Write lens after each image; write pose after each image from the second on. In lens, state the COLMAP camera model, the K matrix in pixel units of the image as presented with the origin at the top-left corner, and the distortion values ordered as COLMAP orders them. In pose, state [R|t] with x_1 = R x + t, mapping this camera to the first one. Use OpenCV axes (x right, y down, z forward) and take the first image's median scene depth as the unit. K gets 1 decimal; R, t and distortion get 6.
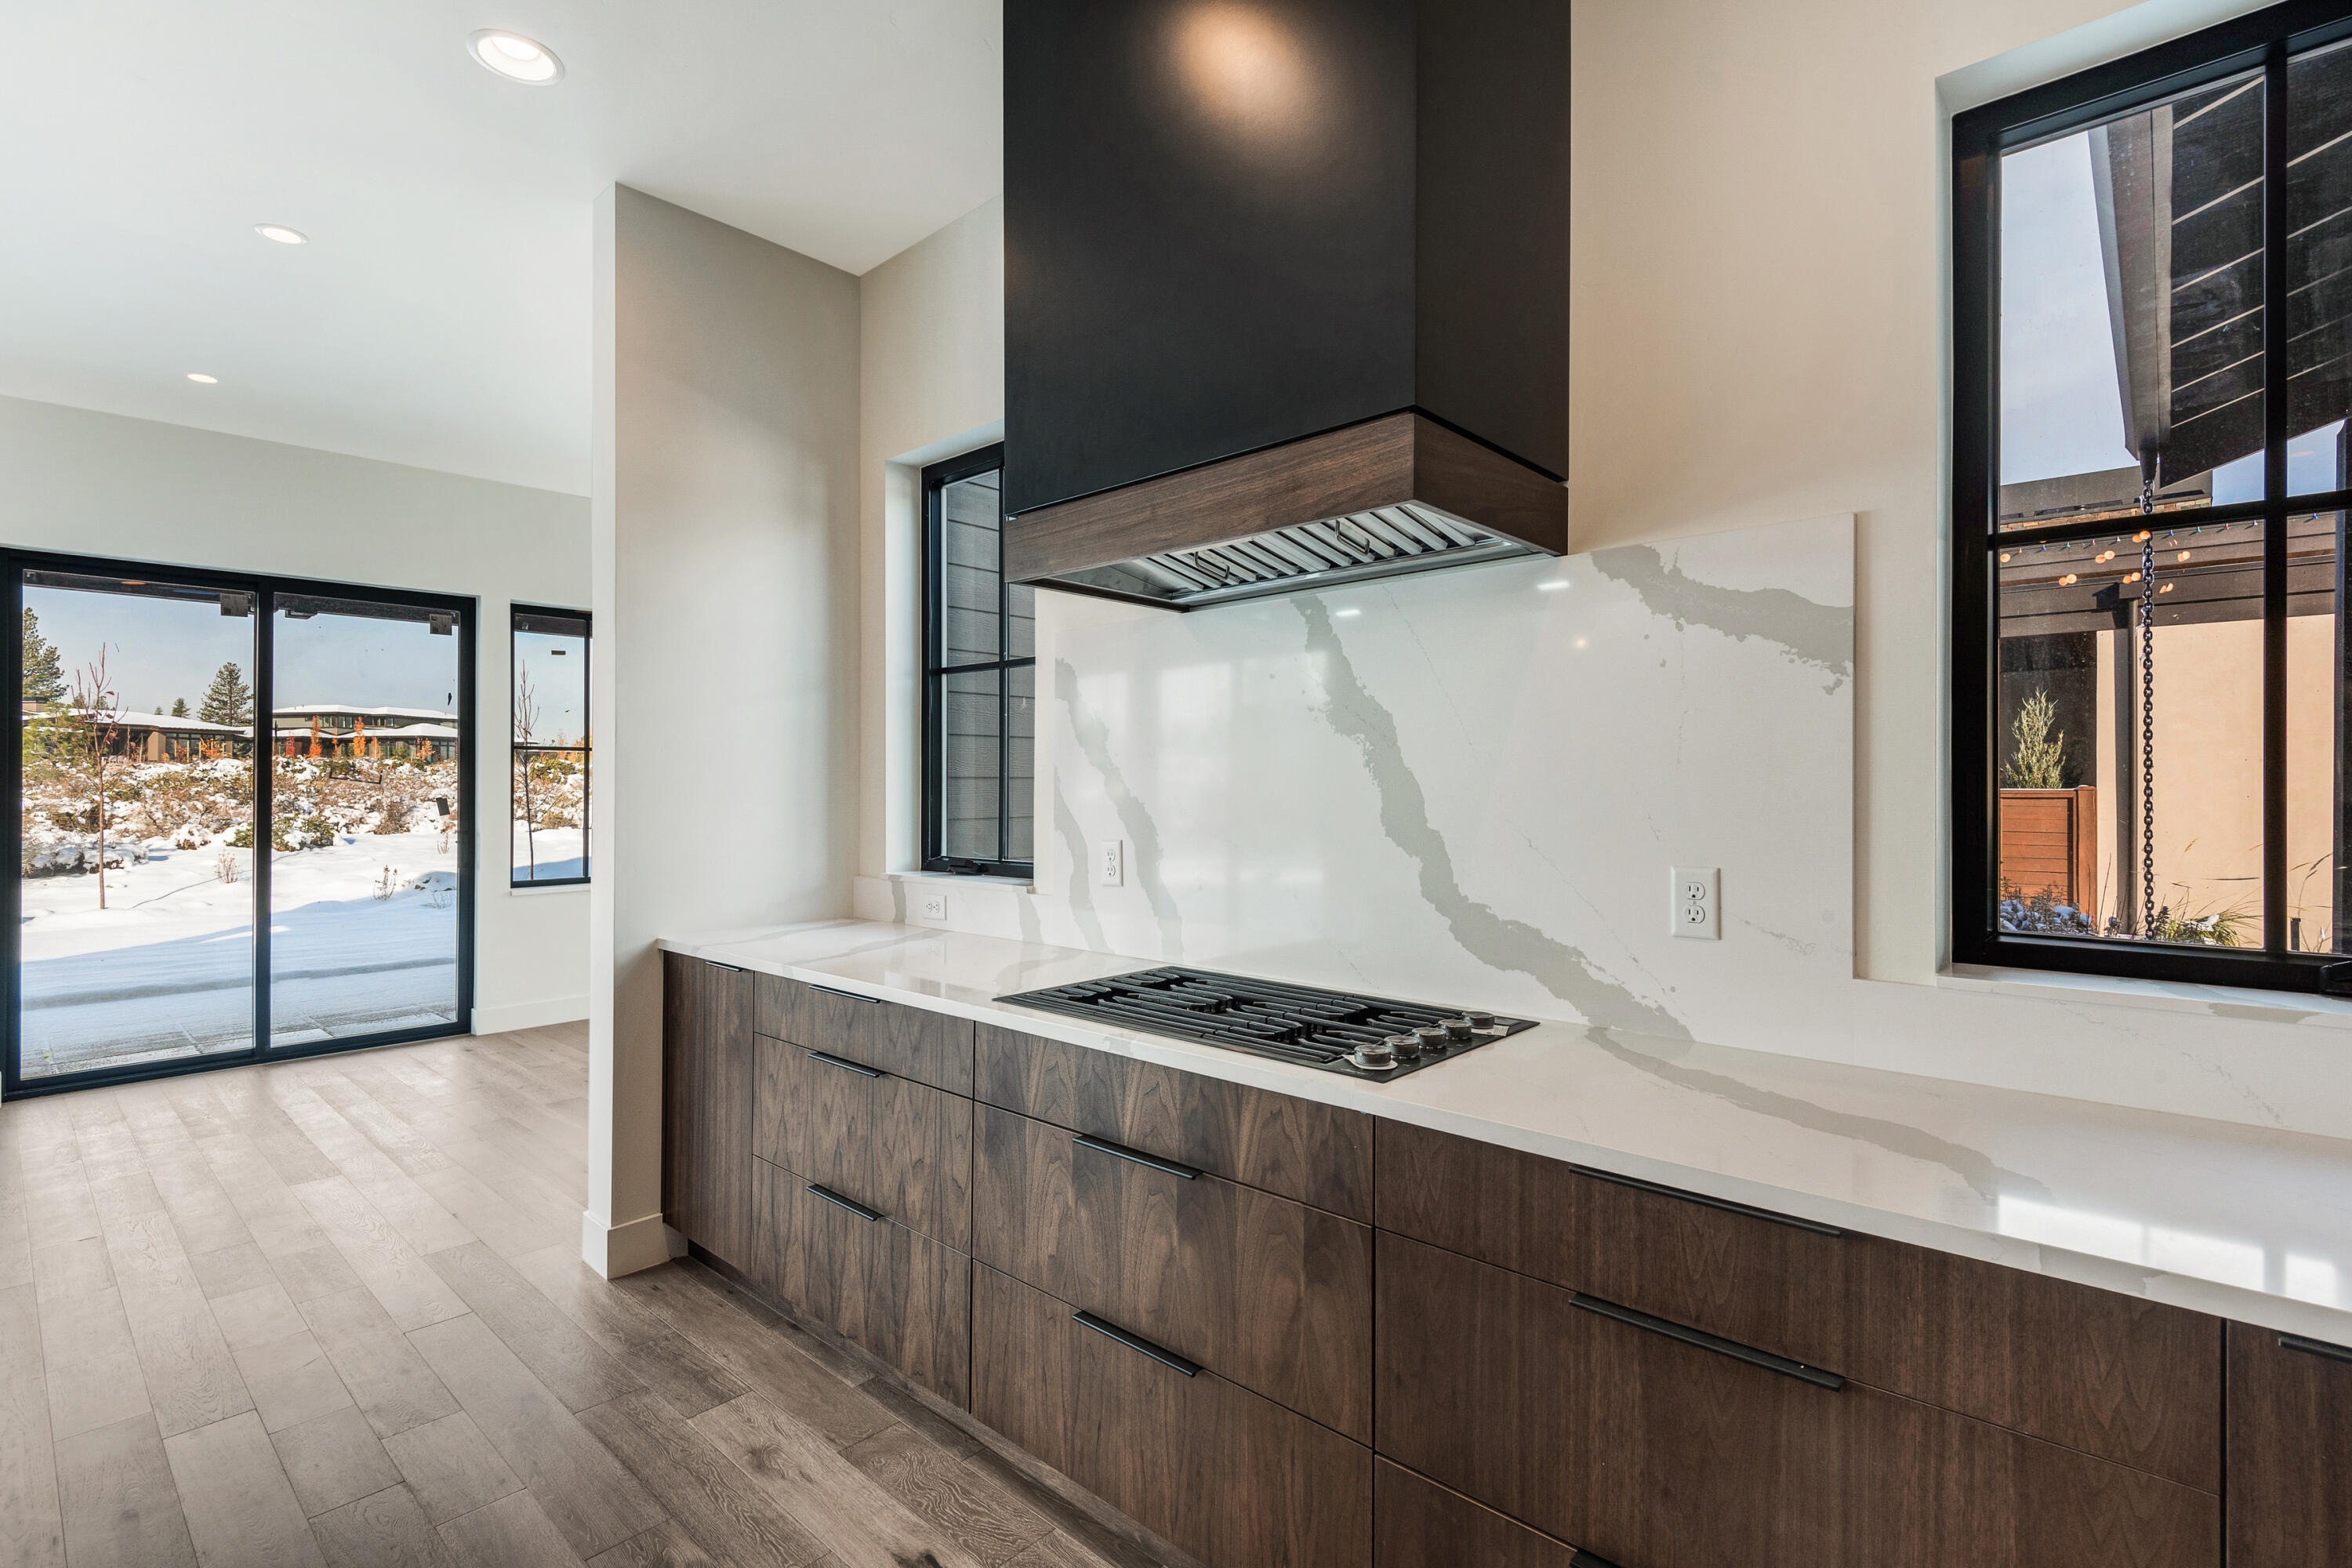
lens RADIAL K [[1095.6, 0, 1191.3], [0, 1095.6, 778.2], [0, 0, 1]] dist [-0.003475, -0.002020]
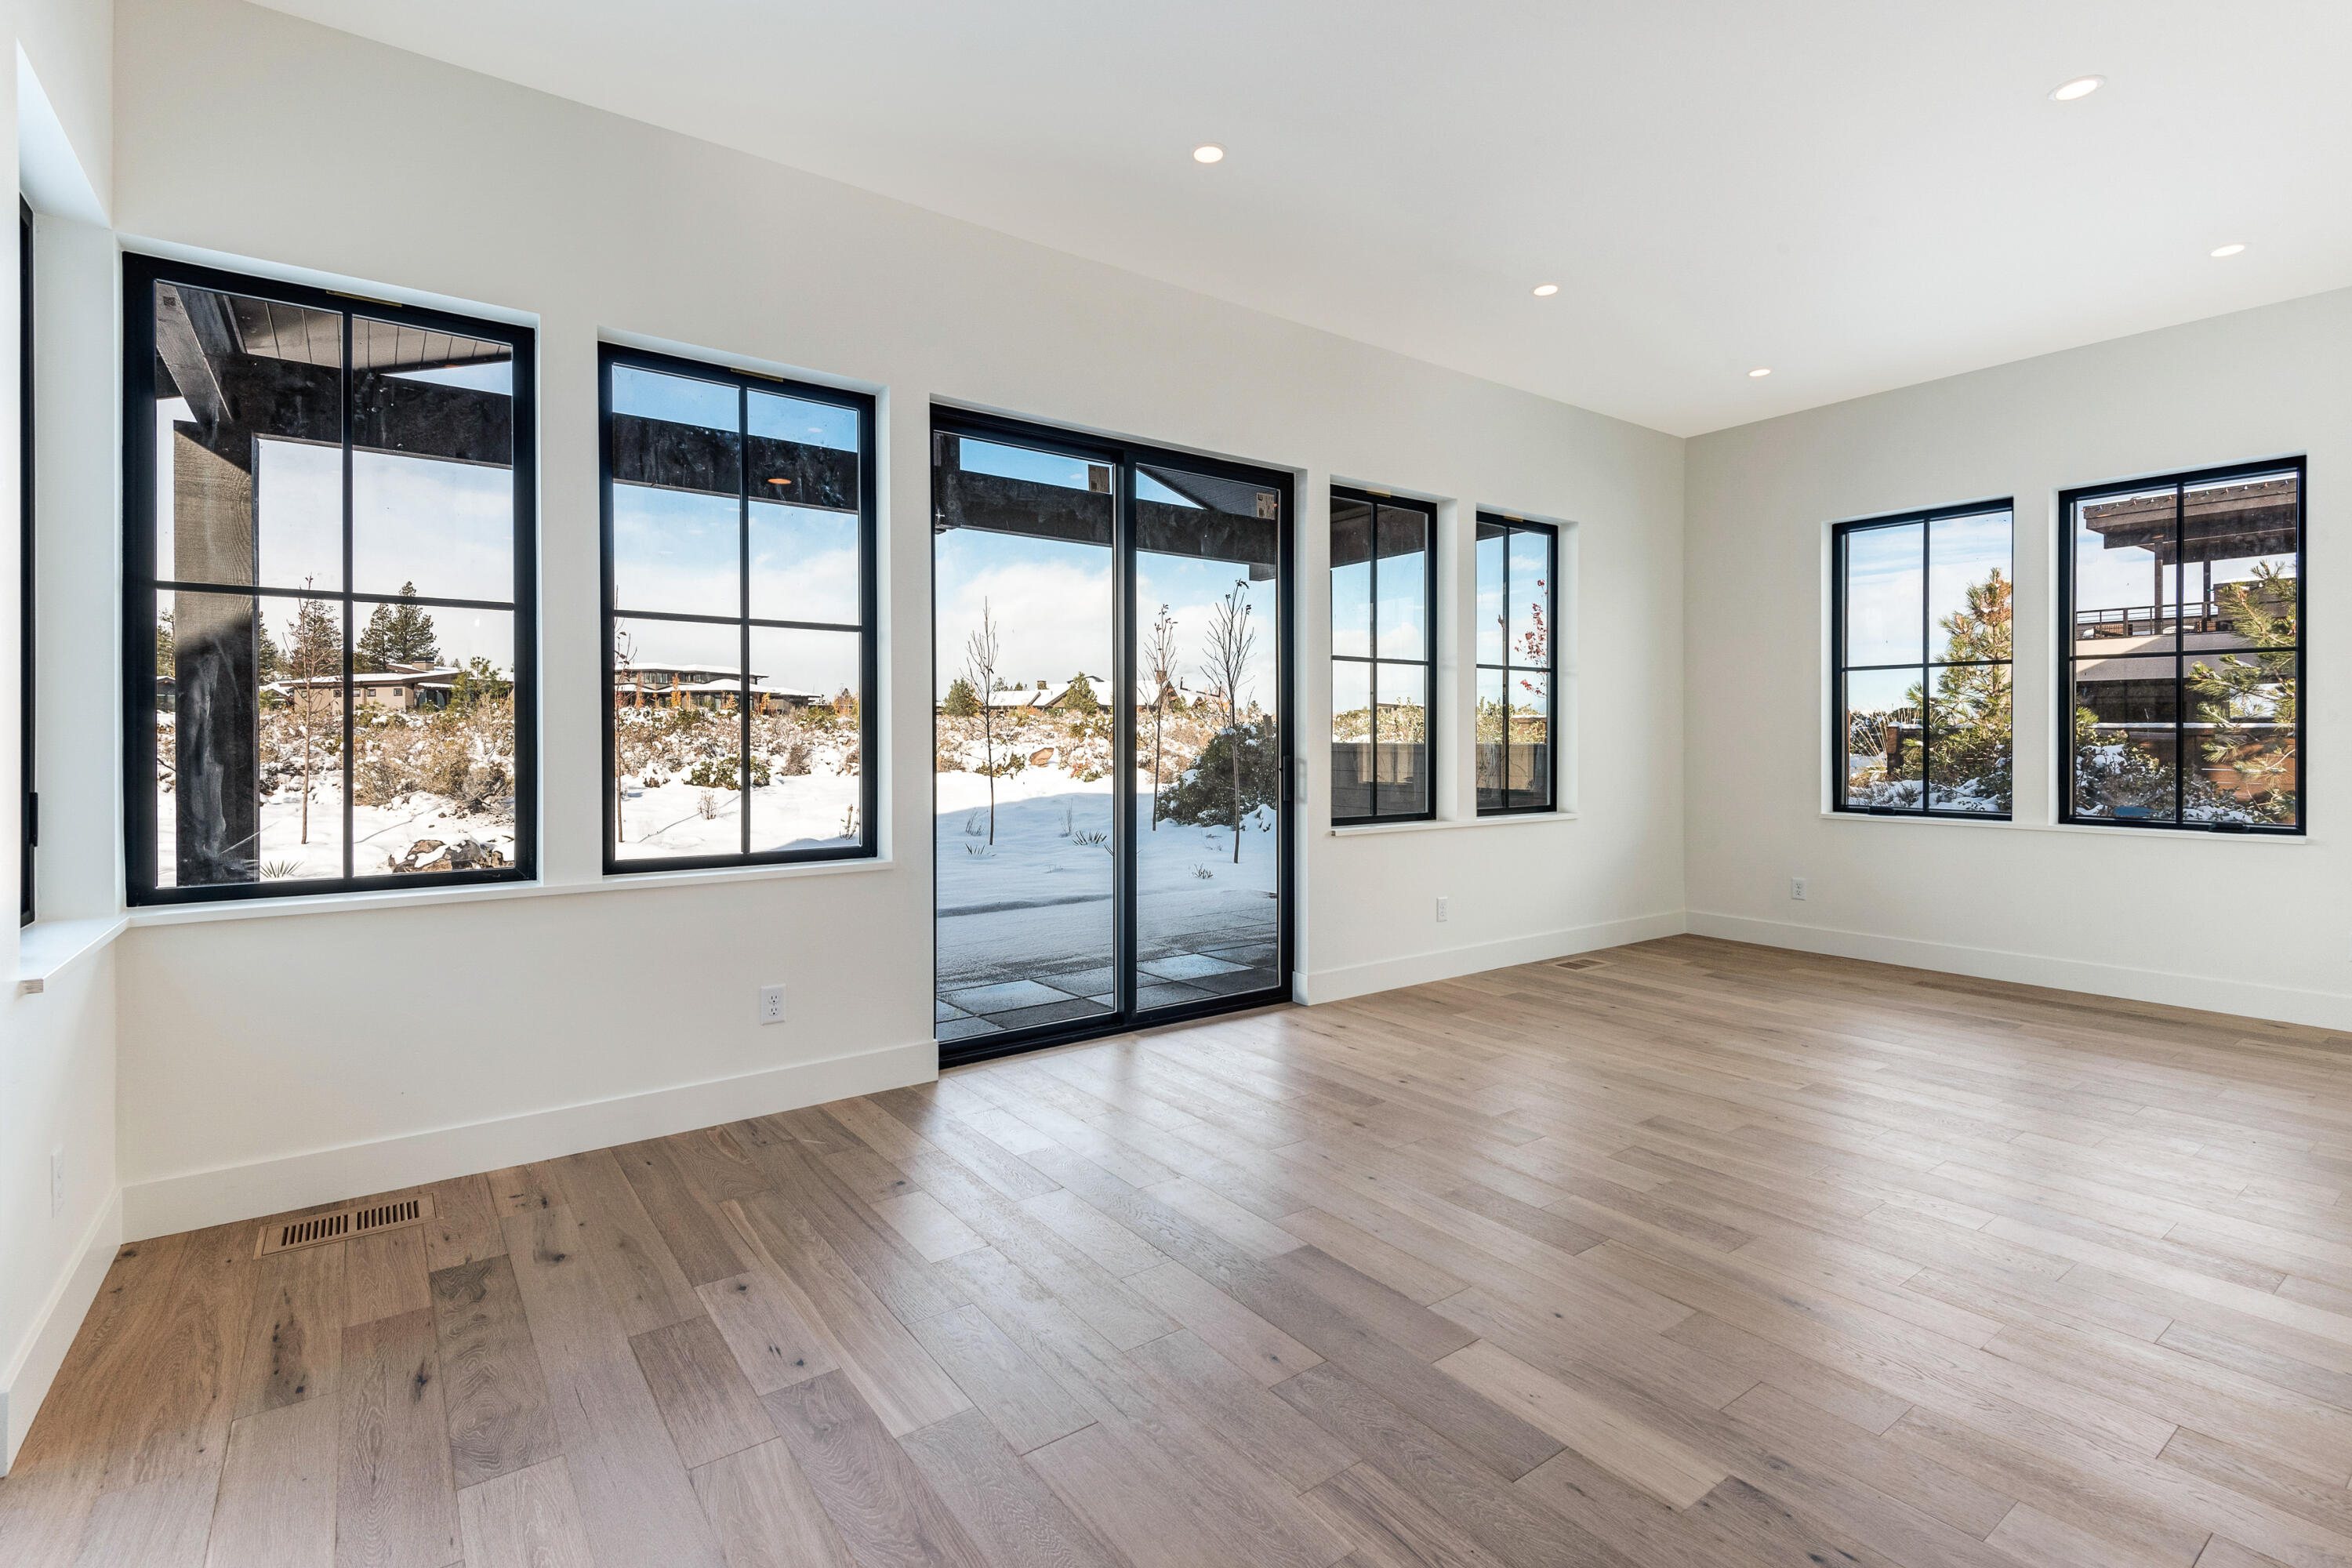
lens RADIAL K [[1095.6, 0, 1187.1], [0, 1095.6, 790.3], [0, 0, 1]] dist [-0.003475, -0.002020]
pose [[0.981314, 0.012840, -0.191986, -0.485002], [-0.002742, 0.998603, 0.052770, 0.025559], [0.192396, -0.051257, 0.979978, 0.149309]]
